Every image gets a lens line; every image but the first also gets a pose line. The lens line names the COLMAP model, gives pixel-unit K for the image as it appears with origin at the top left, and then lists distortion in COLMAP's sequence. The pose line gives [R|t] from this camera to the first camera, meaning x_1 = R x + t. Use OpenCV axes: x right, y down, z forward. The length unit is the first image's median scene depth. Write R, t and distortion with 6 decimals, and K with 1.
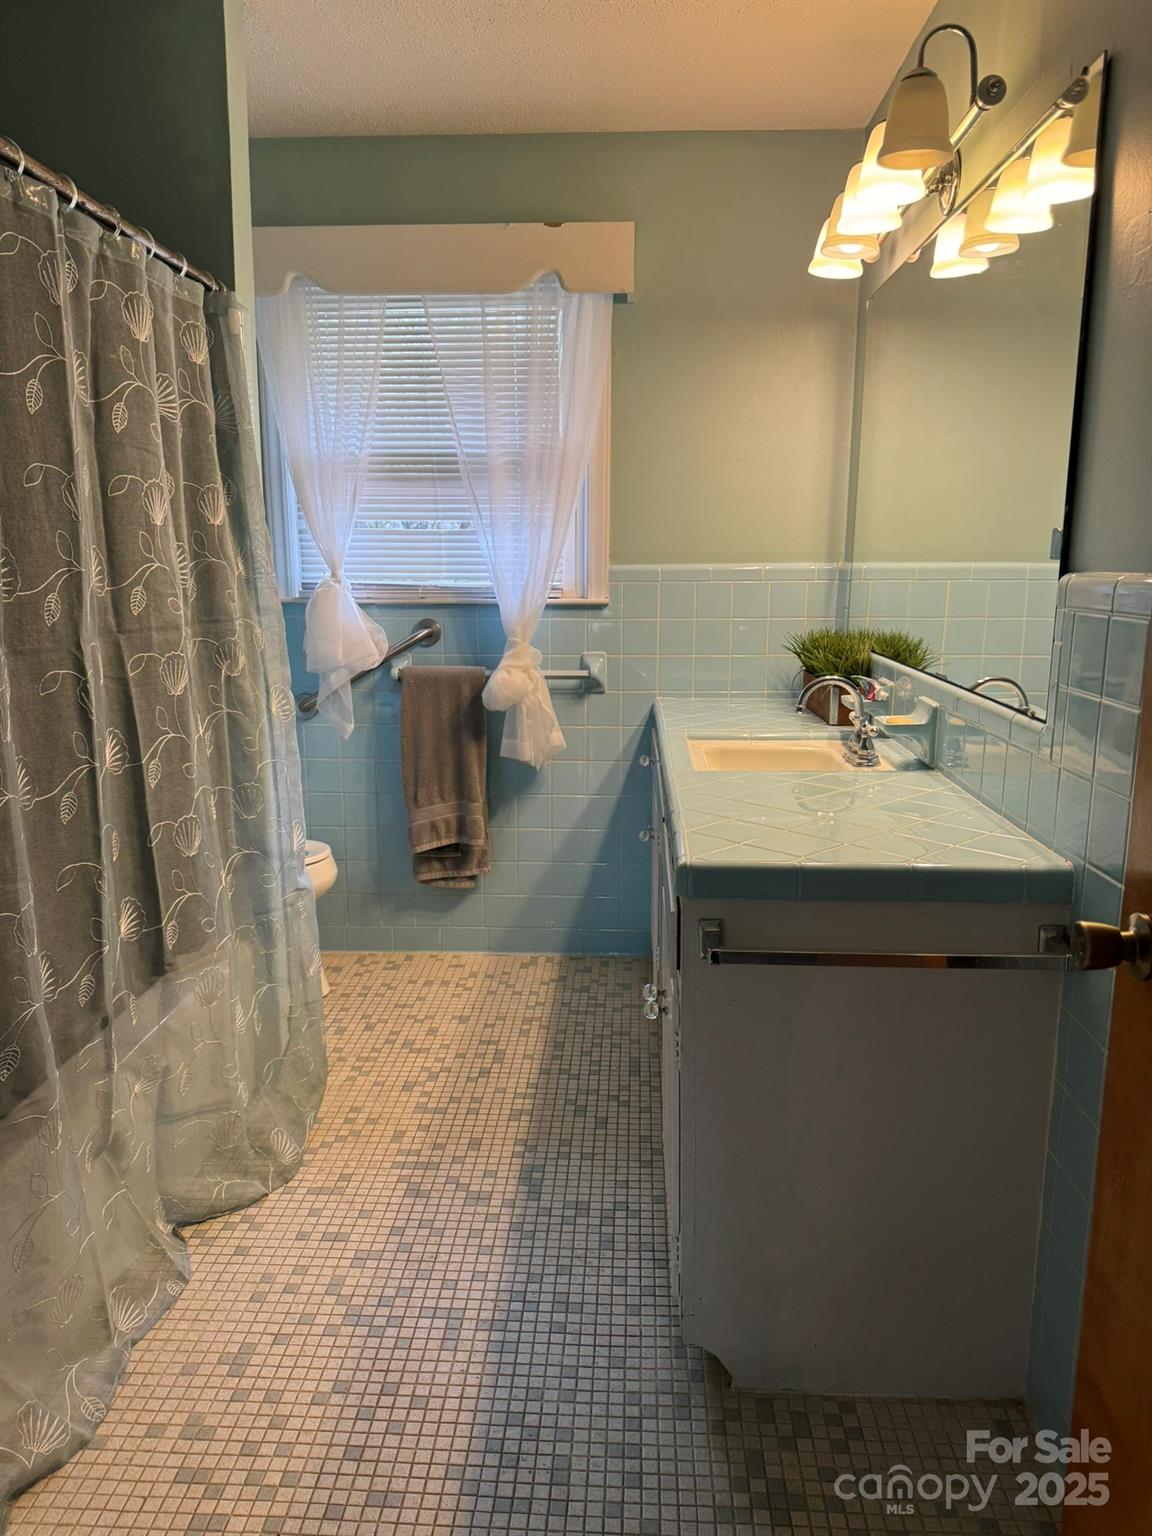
lens RADIAL K [[1073.9, 0, 577.5], [0, 1073.9, 770.5], [0, 0, 1]] dist [0.045324, -0.043032]
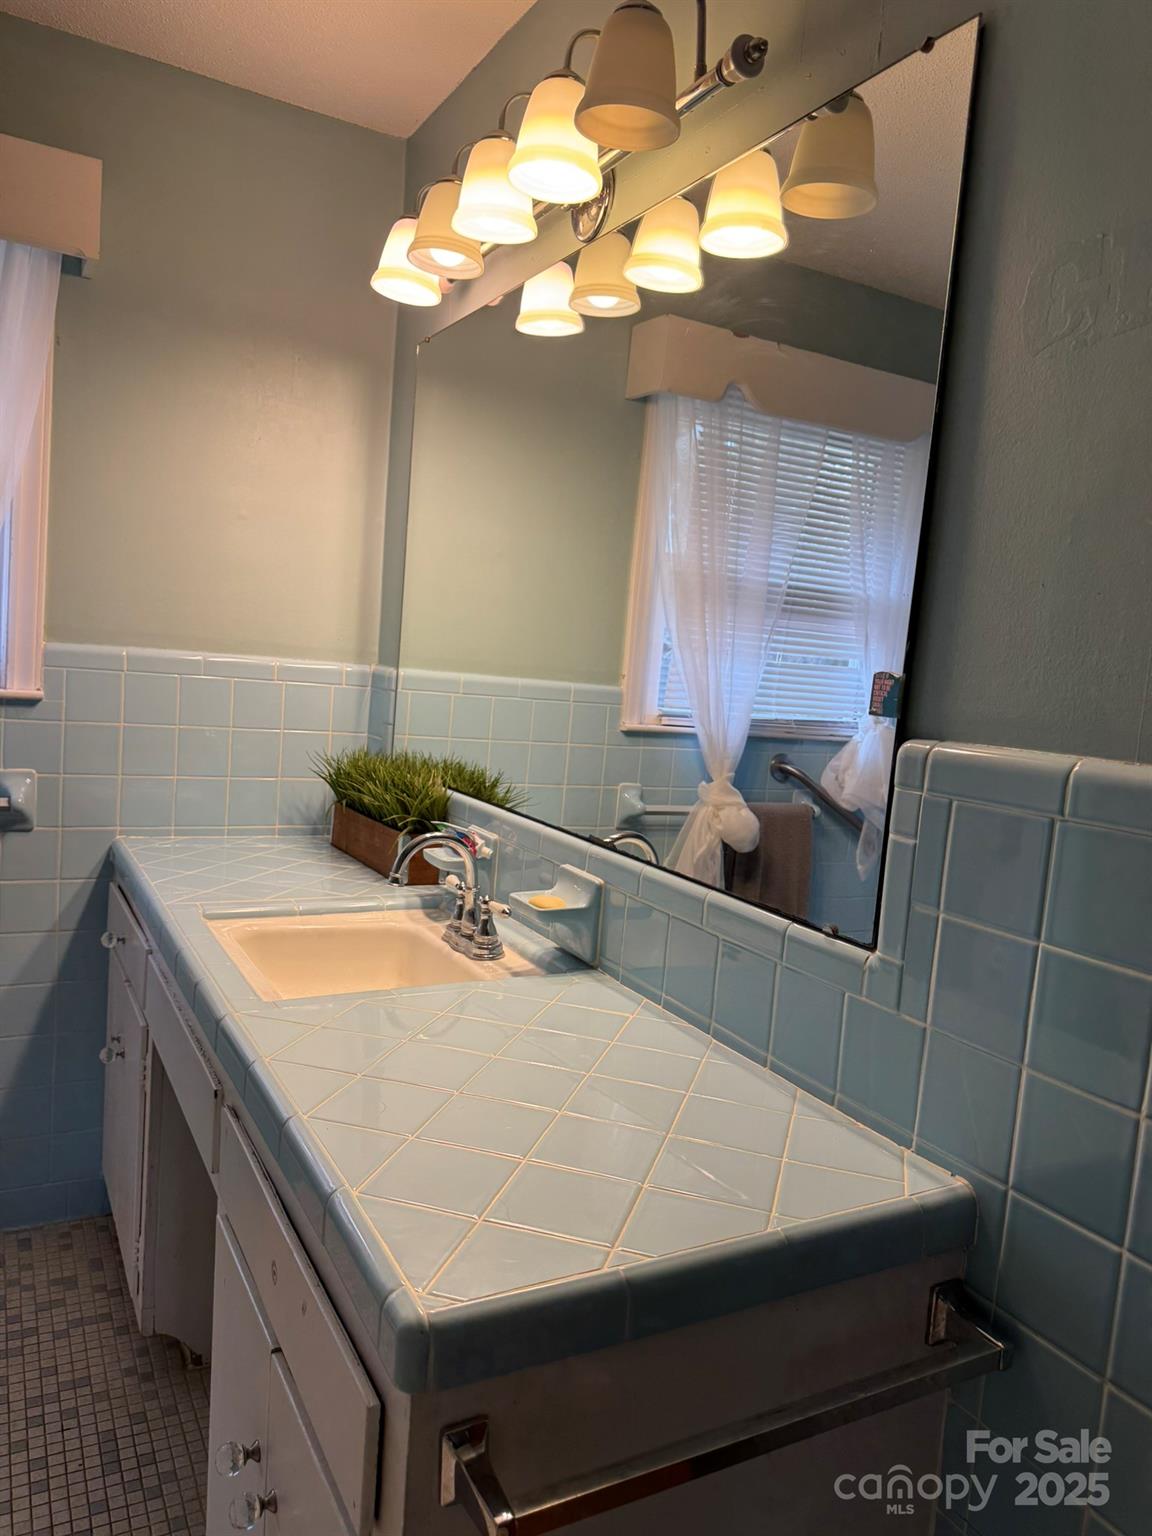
lens RADIAL K [[1073.9, 0, 573.1], [0, 1073.9, 768.9], [0, 0, 1]] dist [0.045324, -0.043032]
pose [[0.851164, 0.016663, 0.524636, -0.053102], [0.023177, 0.997328, -0.069279, -0.068150], [-0.524388, 0.071127, 0.848503, 0.301832]]
